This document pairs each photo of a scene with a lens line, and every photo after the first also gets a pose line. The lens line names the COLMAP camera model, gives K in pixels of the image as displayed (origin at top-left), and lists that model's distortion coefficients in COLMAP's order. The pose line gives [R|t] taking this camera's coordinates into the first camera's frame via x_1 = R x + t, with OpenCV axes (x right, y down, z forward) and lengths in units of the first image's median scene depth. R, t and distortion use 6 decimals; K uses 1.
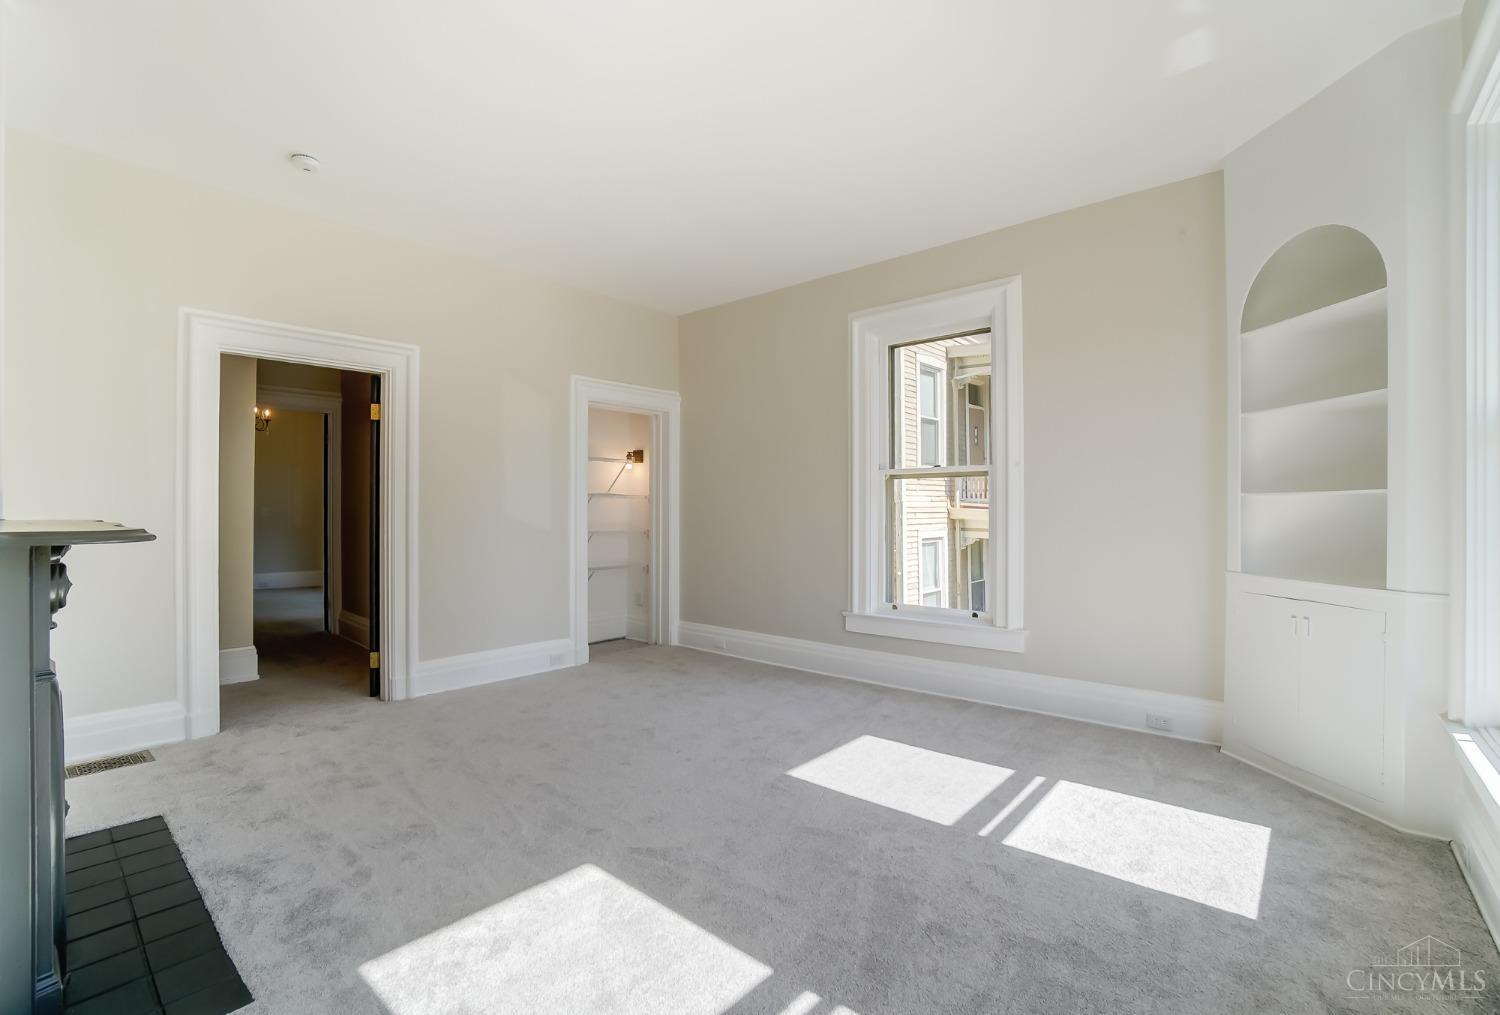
lens RADIAL K [[688.8, 0, 715.6], [0, 688.8, 507.9], [0, 0, 1]] dist [-0.041674, -0.000021]
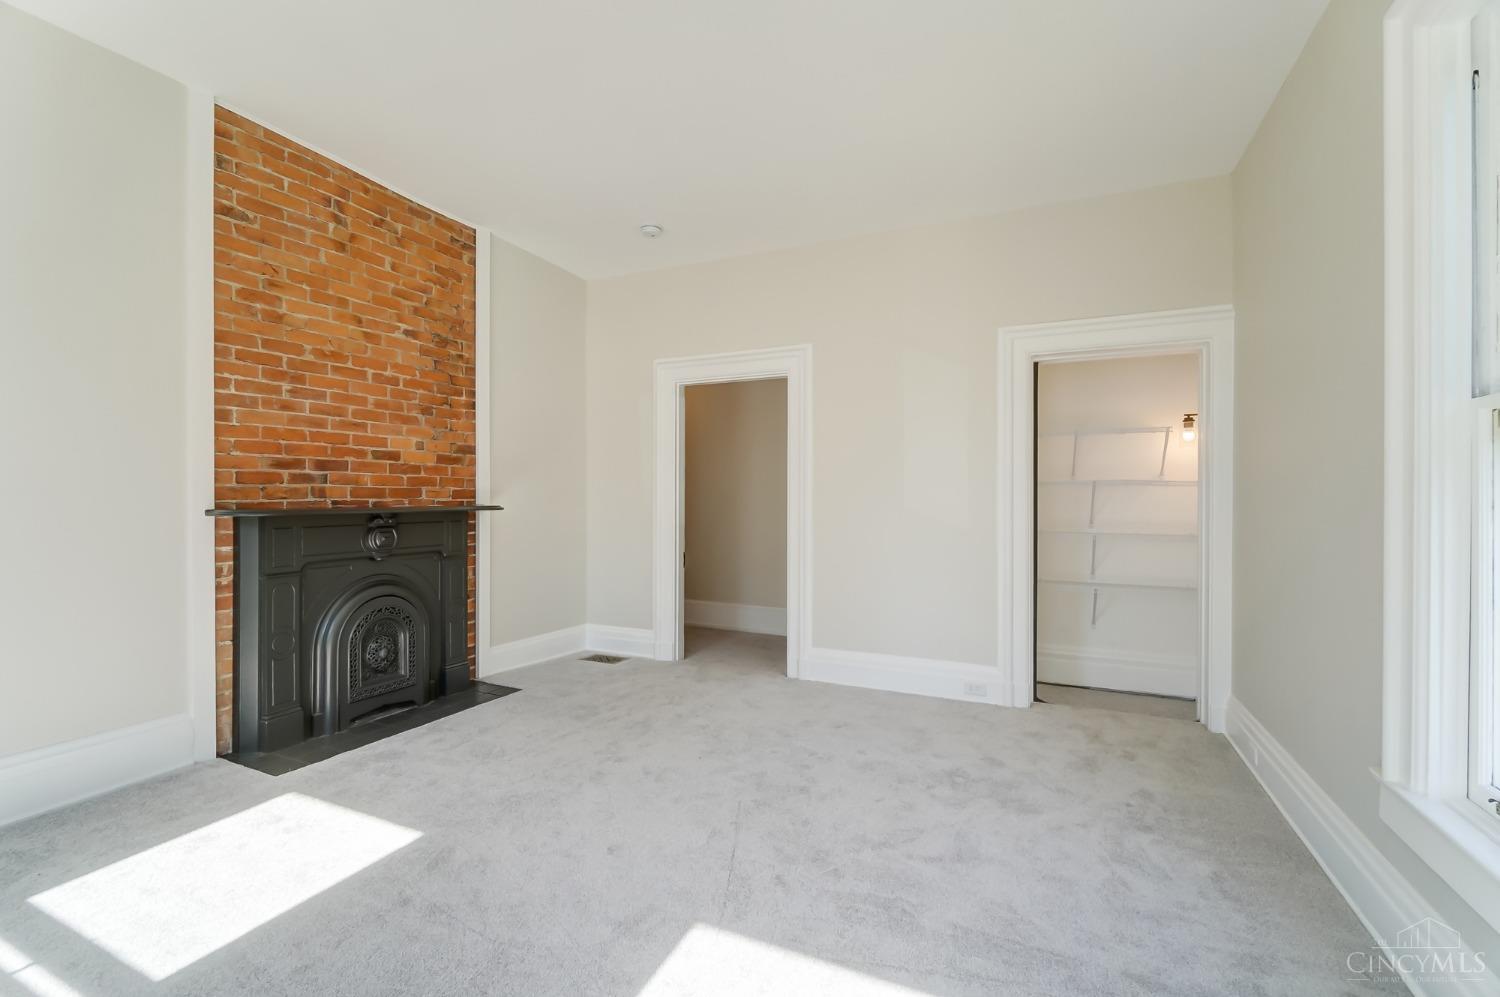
lens RADIAL K [[656.0, 0, 750.0], [0, 656.0, 498.5], [0, 0, 1]] dist [0.000606, -0.000161]
pose [[0.296915, 0.003607, -0.954897, 0.520623], [-0.002369, 0.999993, 0.003041, -0.004458], [0.954901, 0.001359, 0.296921, 0.646753]]
